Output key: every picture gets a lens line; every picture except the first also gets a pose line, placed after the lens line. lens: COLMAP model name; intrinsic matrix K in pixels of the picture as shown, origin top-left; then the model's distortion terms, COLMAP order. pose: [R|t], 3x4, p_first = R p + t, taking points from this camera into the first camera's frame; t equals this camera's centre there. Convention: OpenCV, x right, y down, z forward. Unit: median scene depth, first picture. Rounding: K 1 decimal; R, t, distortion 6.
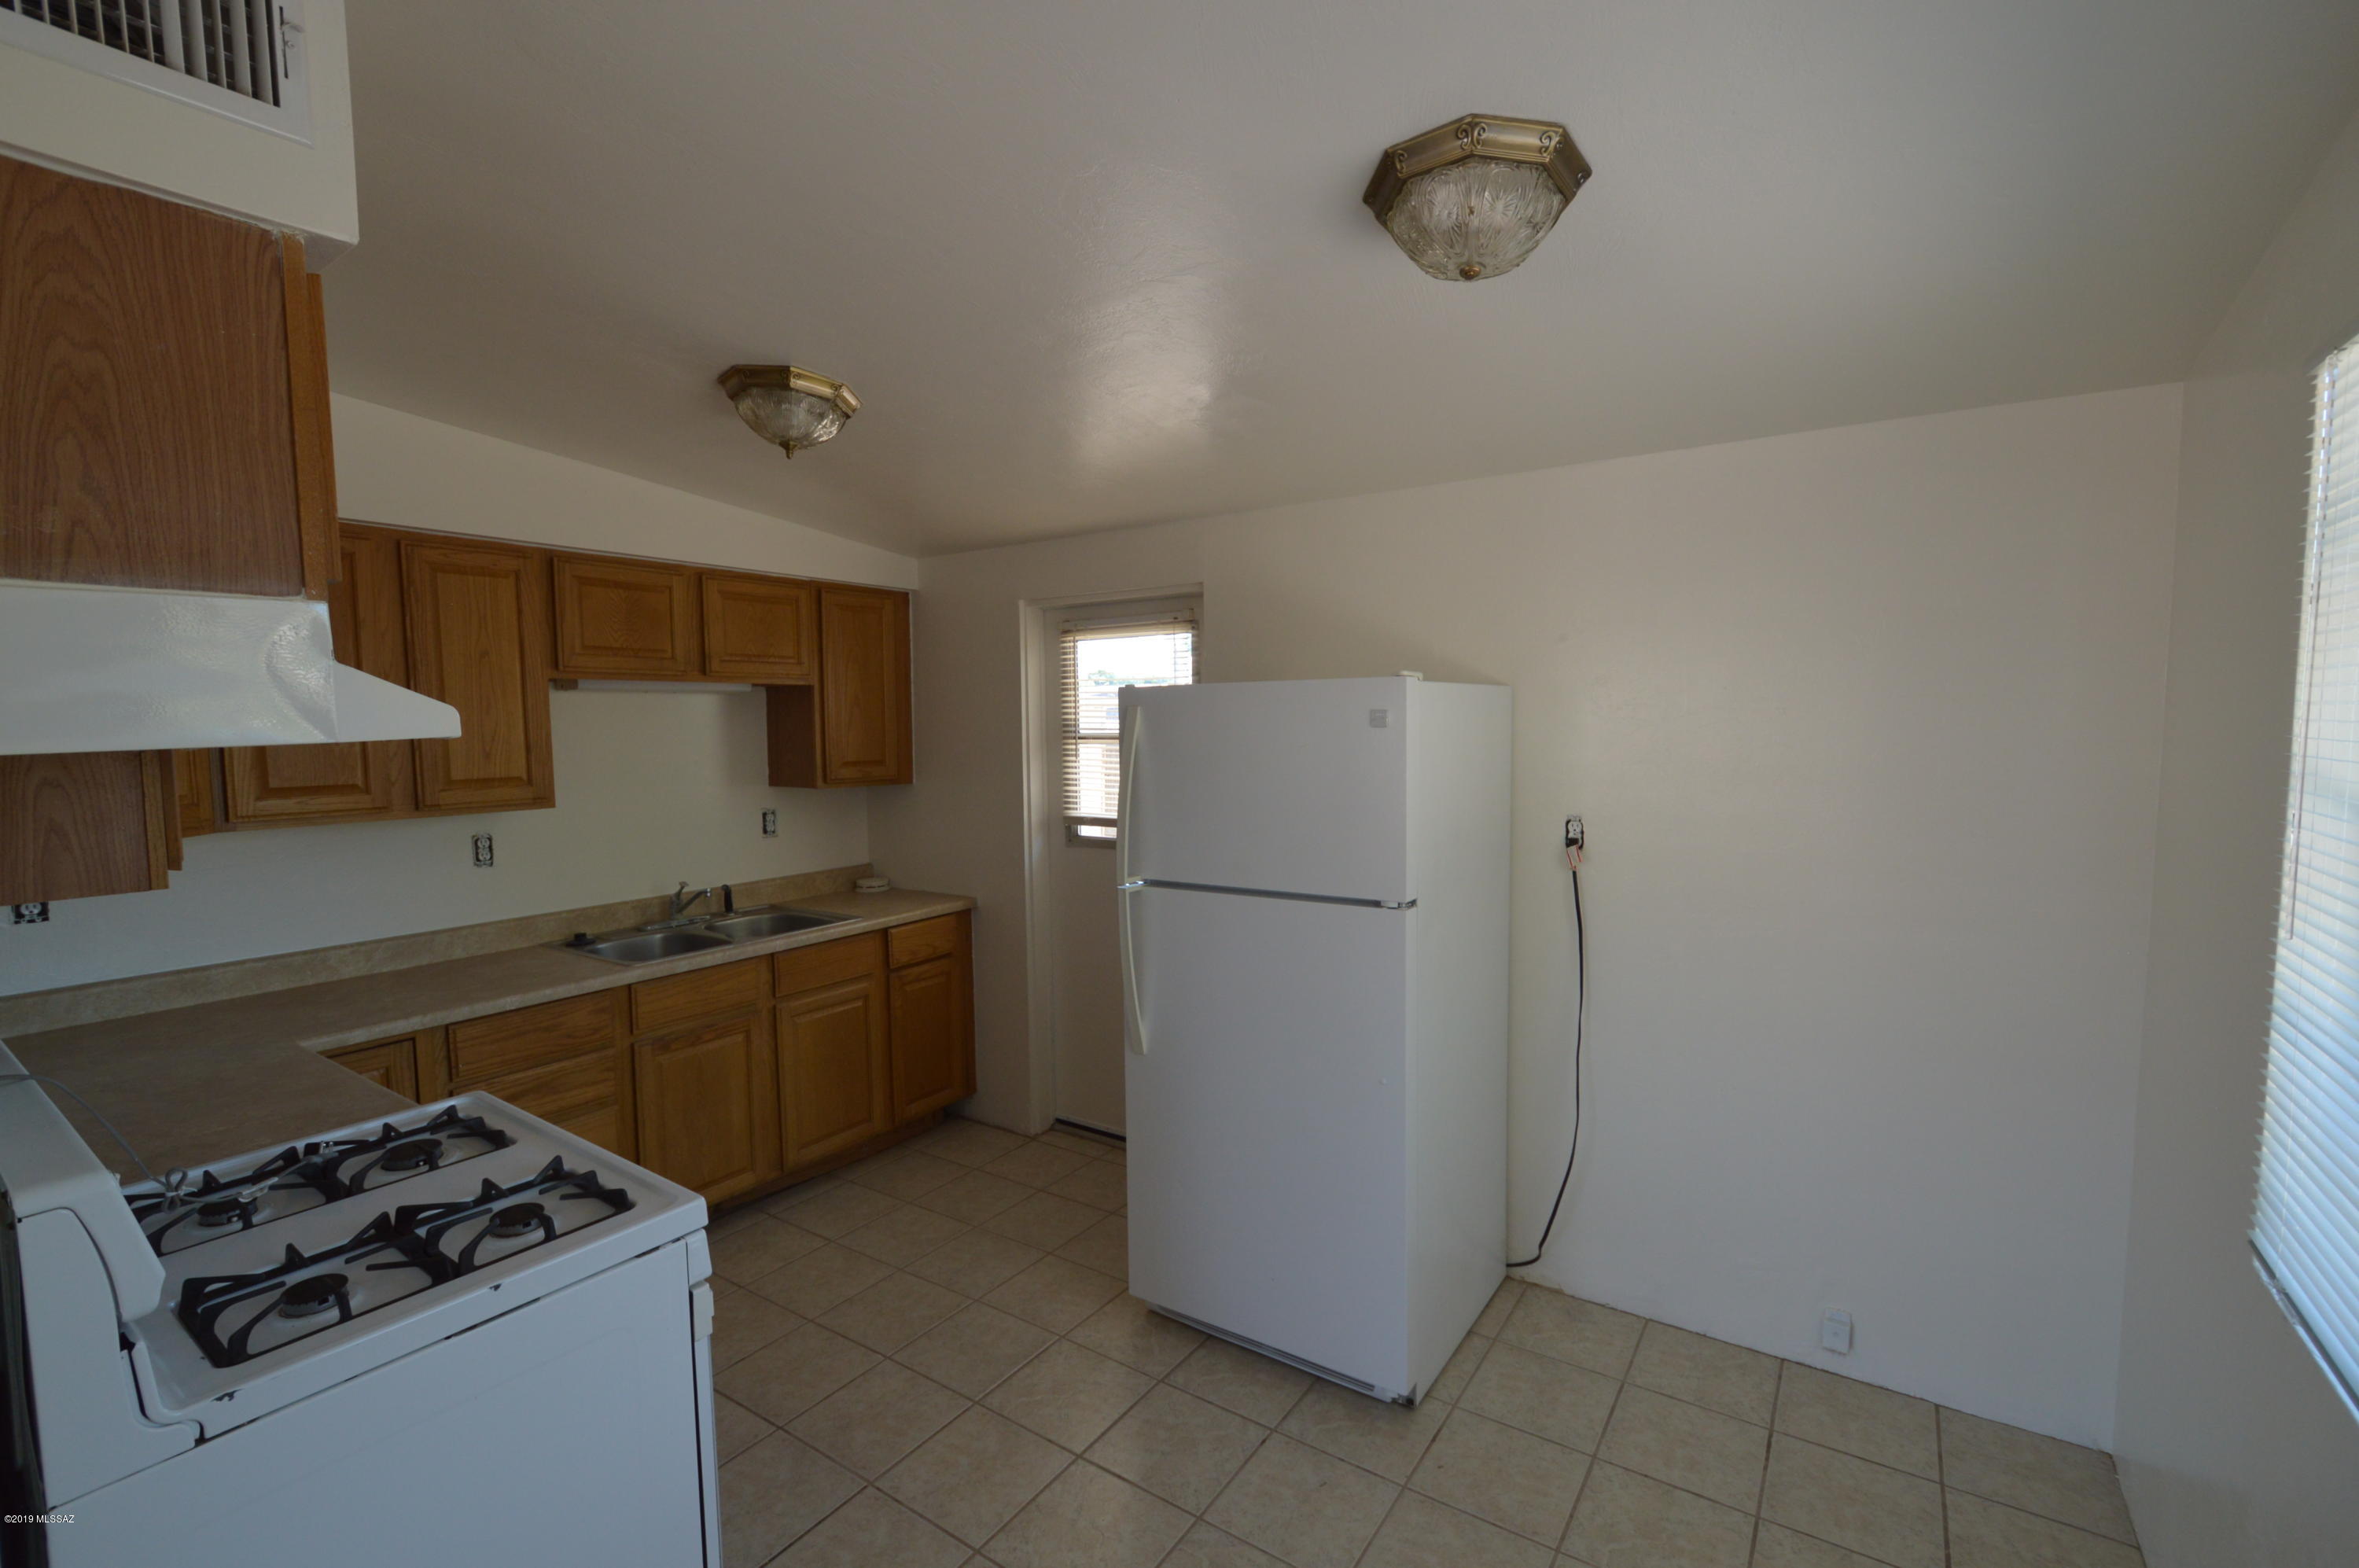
lens RADIAL K [[1045.9, 0, 1179.5], [0, 1045.9, 784.0], [0, 0, 1]] dist [-0.000494, -0.004772]
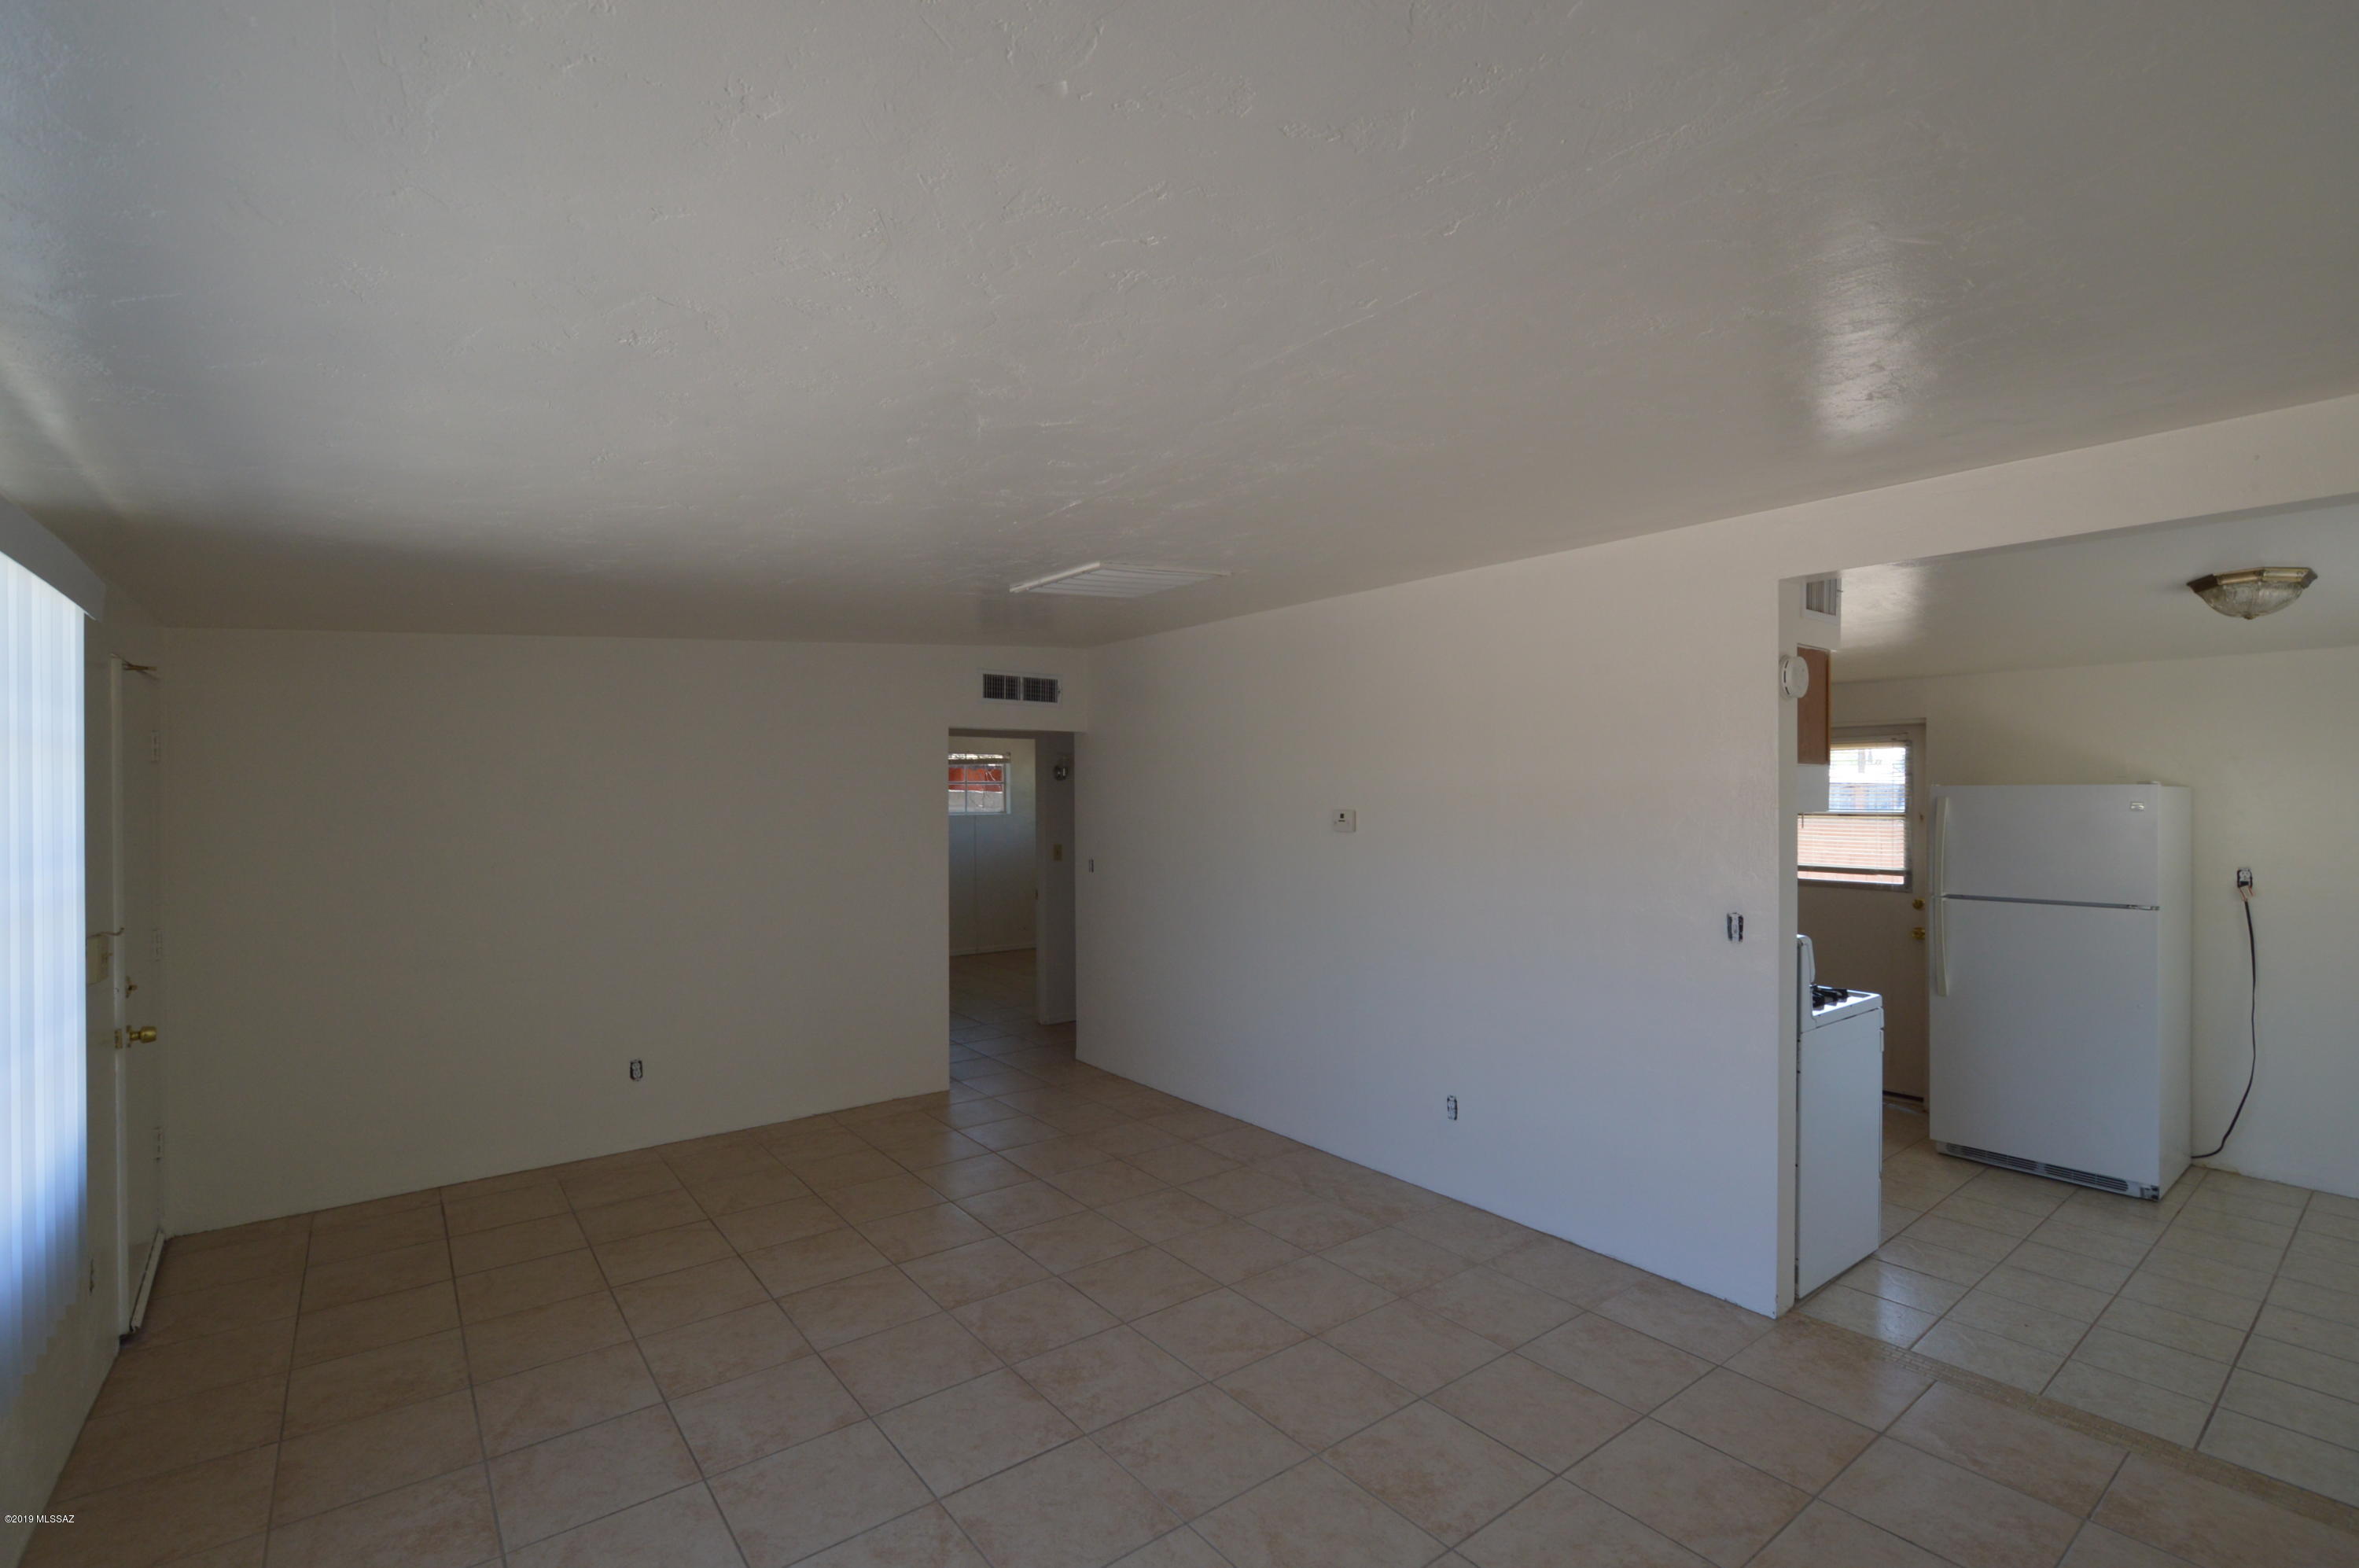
lens RADIAL K [[1045.9, 0, 1179.5], [0, 1045.9, 784.0], [0, 0, 1]] dist [-0.000494, -0.004772]
pose [[0.952032, 0.014057, -0.305676, -0.703548], [-0.037887, 0.996673, -0.072167, 0.079891], [0.303644, 0.080286, 0.949397, -1.043377]]
